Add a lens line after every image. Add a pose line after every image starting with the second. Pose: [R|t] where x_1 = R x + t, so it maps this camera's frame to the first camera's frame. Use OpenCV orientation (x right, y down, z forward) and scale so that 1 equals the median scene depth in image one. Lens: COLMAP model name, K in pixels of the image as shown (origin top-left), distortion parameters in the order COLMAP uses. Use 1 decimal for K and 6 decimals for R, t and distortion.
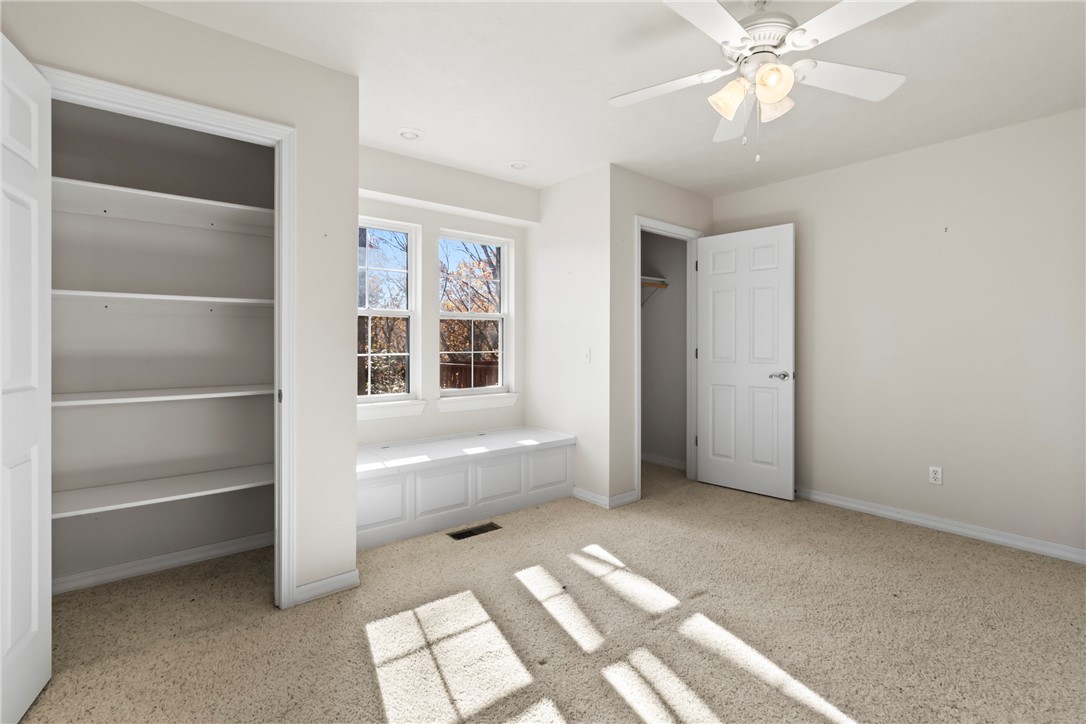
lens RADIAL K [[505.5, 0, 543.5], [0, 505.5, 342.3], [0, 0, 1]] dist [-0.000538, 0.000012]
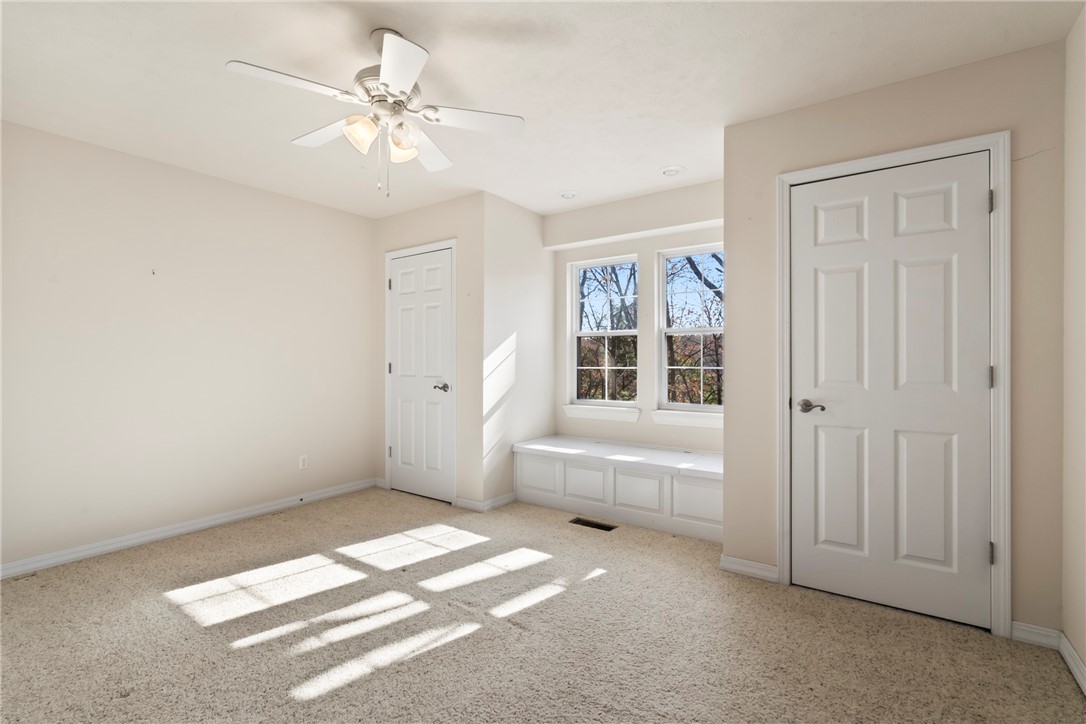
lens RADIAL K [[491.8, 0, 538.9], [0, 491.8, 356.5], [0, 0, 1]] dist [-0.001365, 0.000006]
pose [[0.253781, -0.008995, -0.967220, 0.841748], [0.003247, 0.999959, -0.008447, 0.006098], [0.967256, -0.000997, 0.253800, 0.563741]]
